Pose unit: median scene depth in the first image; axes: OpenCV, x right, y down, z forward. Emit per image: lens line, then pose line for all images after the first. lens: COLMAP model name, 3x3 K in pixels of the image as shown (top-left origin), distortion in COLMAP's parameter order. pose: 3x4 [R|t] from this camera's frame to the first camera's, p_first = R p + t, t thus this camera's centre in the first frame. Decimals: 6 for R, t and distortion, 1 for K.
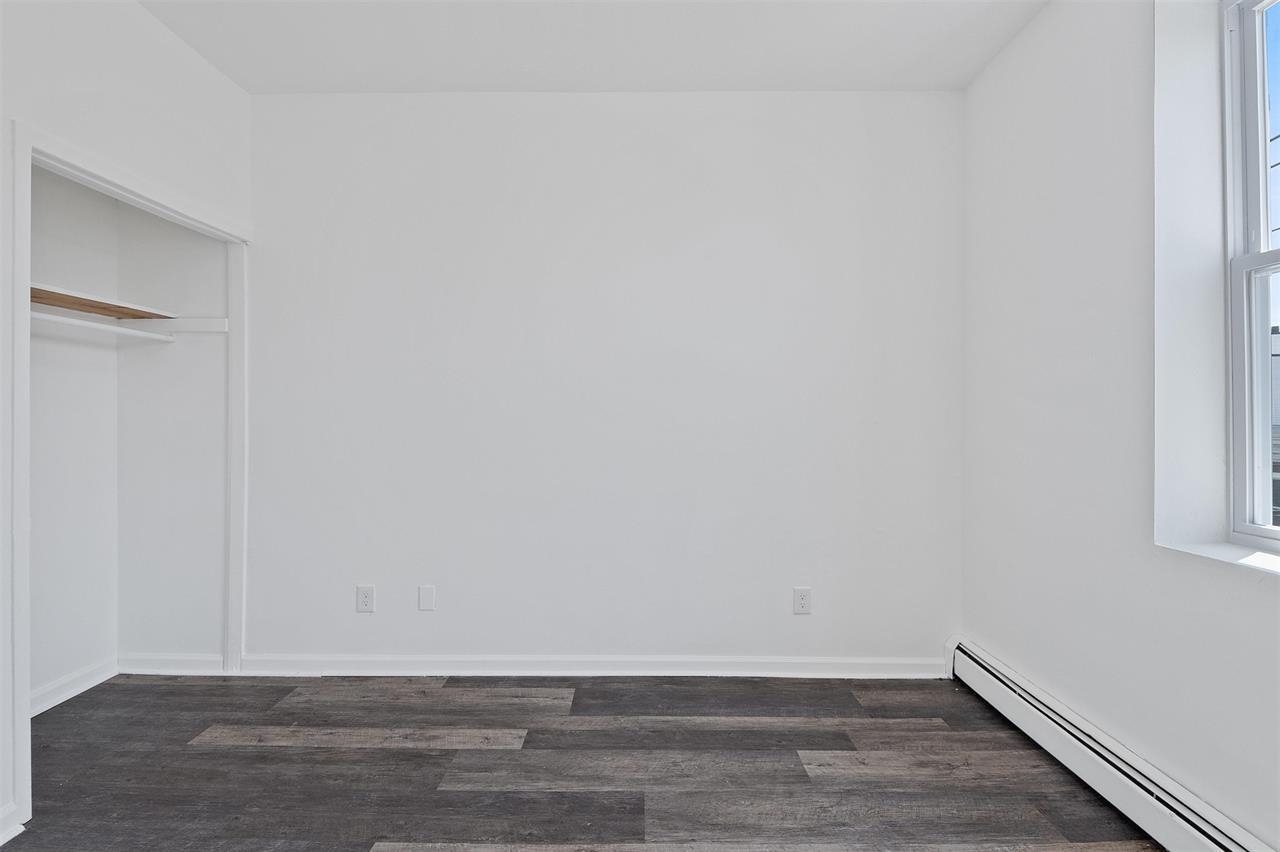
lens RADIAL K [[619.1, 0, 640.8], [0, 619.1, 422.8], [0, 0, 1]] dist [0.013639, -0.021274]
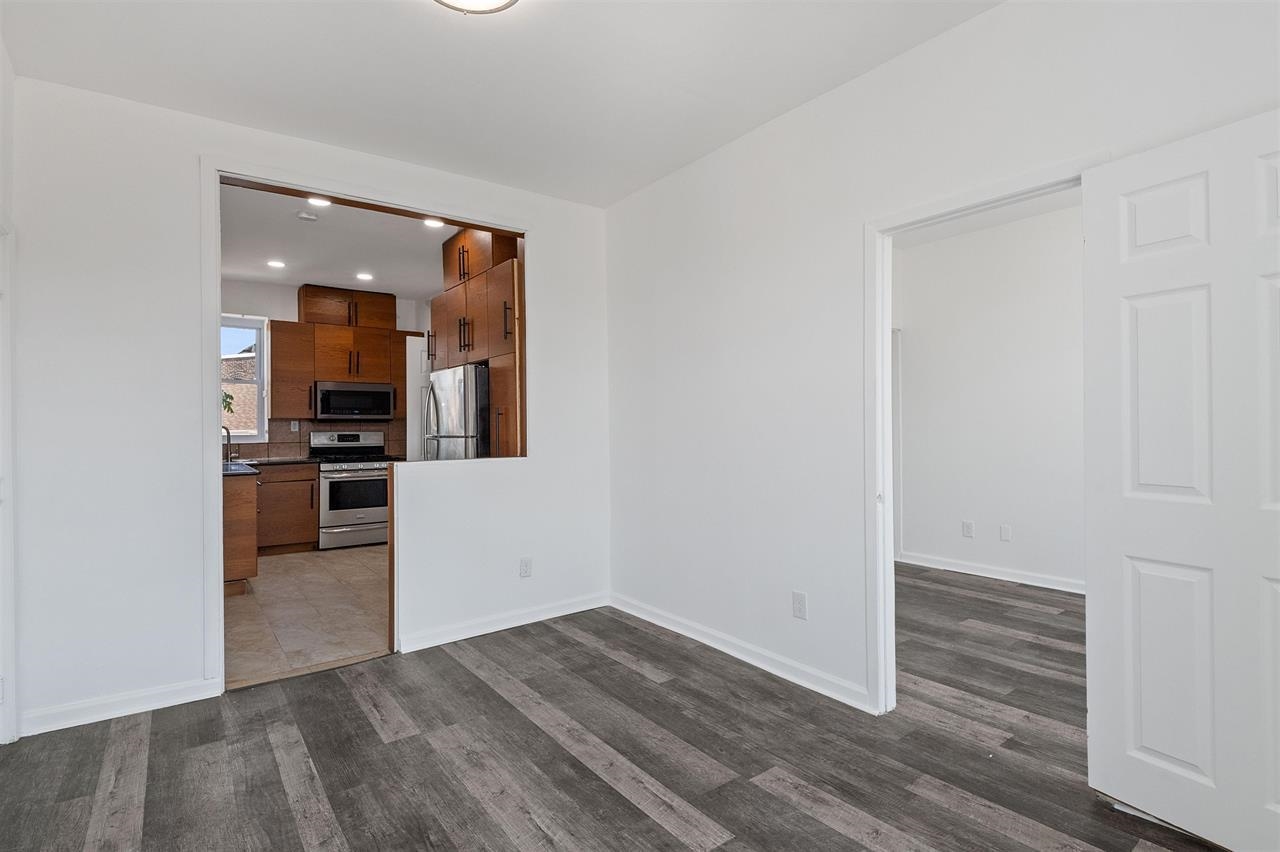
lens RADIAL K [[619.1, 0, 640.1], [0, 619.1, 427.2], [0, 0, 1]] dist [0.013639, -0.021274]
pose [[0.603707, -0.008143, -0.797165, 0.459182], [0.011565, 0.999932, -0.001457, -0.012846], [0.797123, -0.008340, 0.603760, -0.920131]]
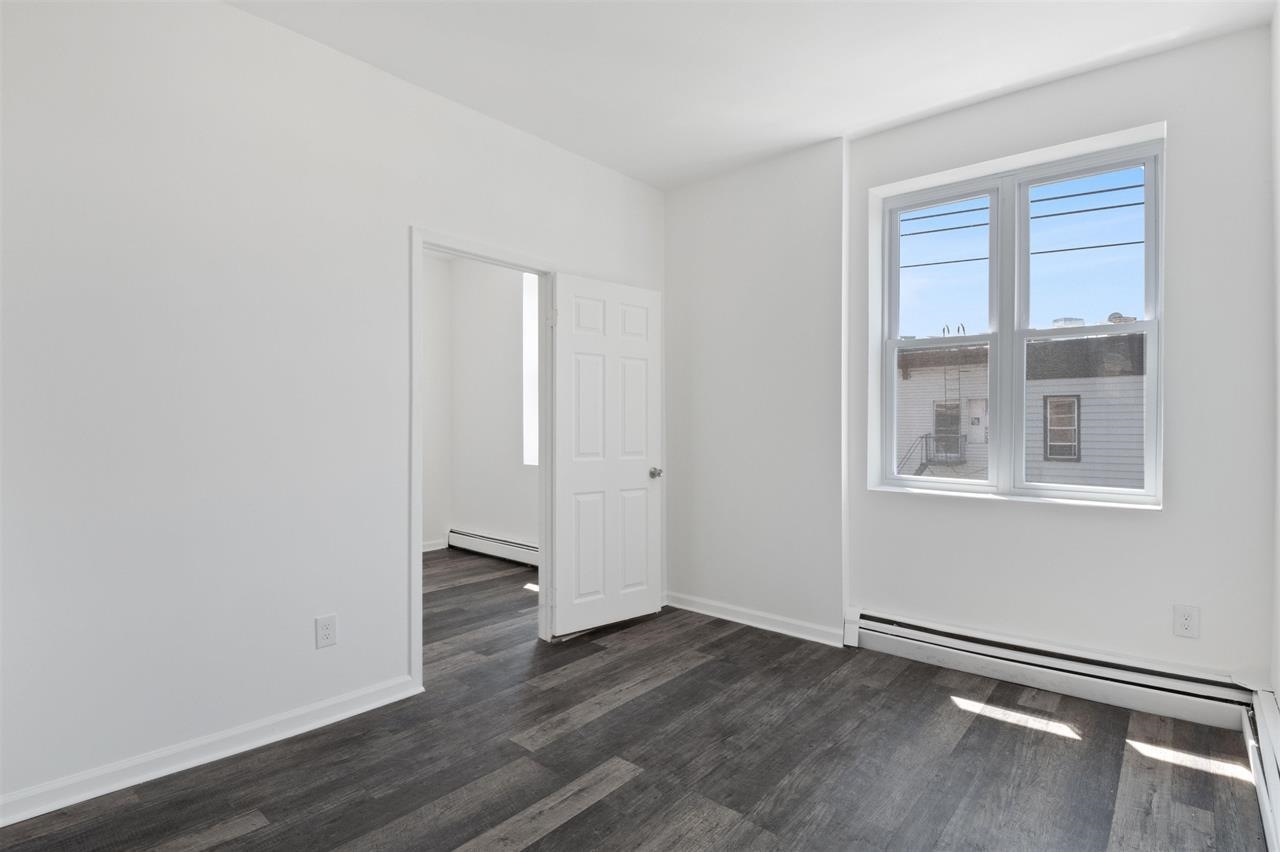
lens RADIAL K [[619.1, 0, 637.2], [0, 619.1, 429.1], [0, 0, 1]] dist [0.013639, -0.021274]
pose [[0.655884, -0.002689, 0.754857, -0.775379], [-0.007248, 0.999925, 0.009859, -0.013795], [-0.754827, -0.011938, 0.655815, -1.005267]]
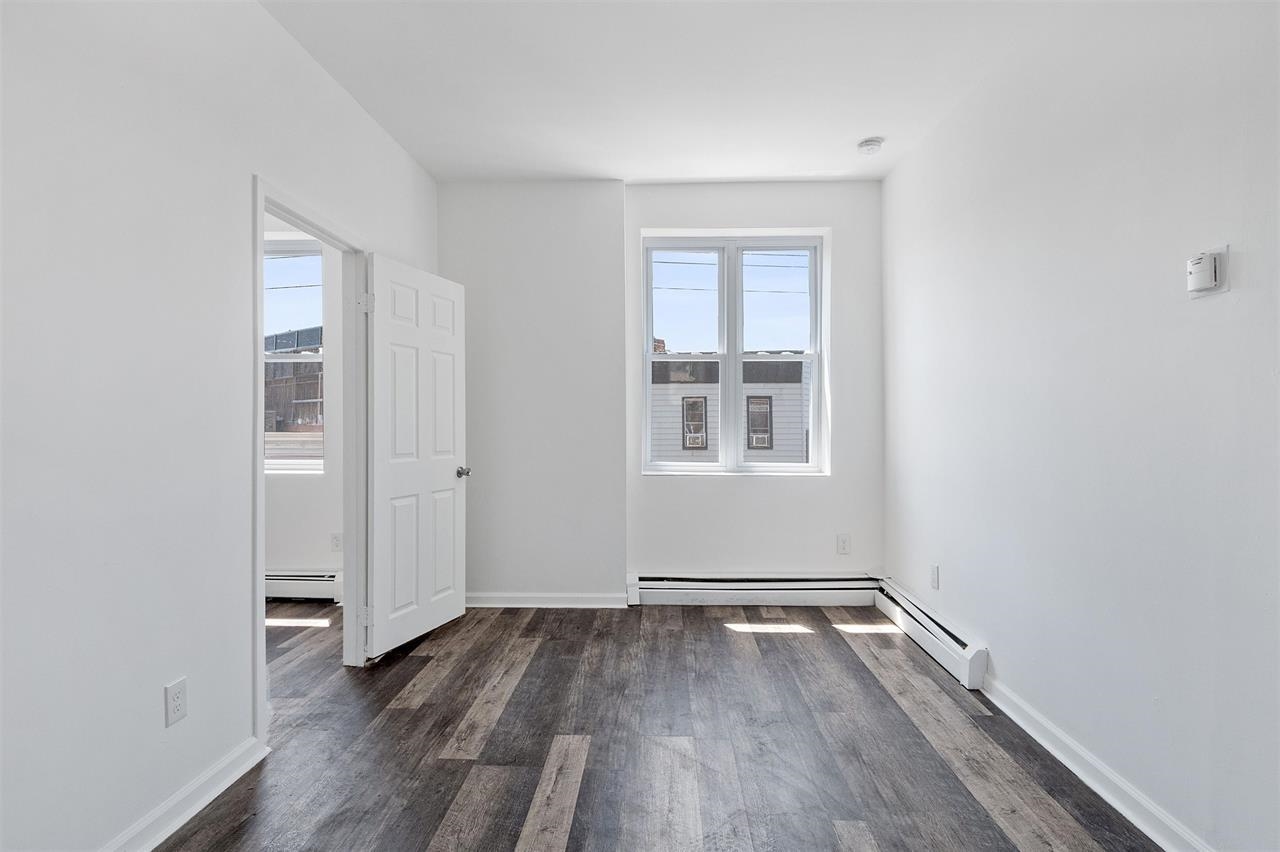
lens RADIAL K [[619.1, 0, 637.8], [0, 619.1, 417.4], [0, 0, 1]] dist [0.013639, -0.021274]
pose [[0.041577, 0.005407, 0.999121, -1.080272], [-0.003809, 0.999979, -0.005254, -0.013630], [-0.999128, -0.003588, 0.041597, -0.540148]]
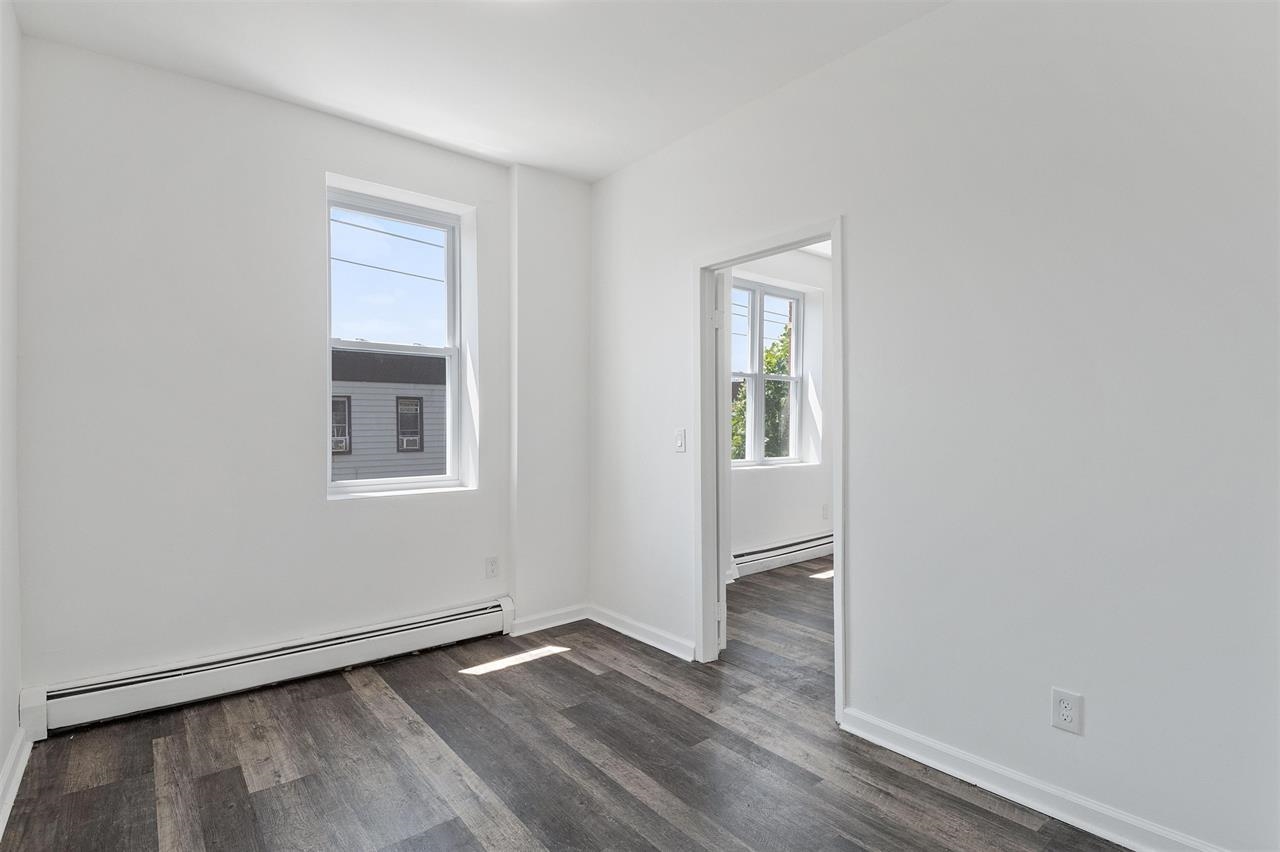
lens RADIAL K [[619.1, 0, 633.6], [0, 619.1, 415.7], [0, 0, 1]] dist [0.013639, -0.021274]
pose [[-0.628978, 0.006784, 0.777394, -0.774433], [-0.002779, 0.999936, -0.010975, -0.024769], [-0.777418, -0.009064, -0.628919, 1.064488]]
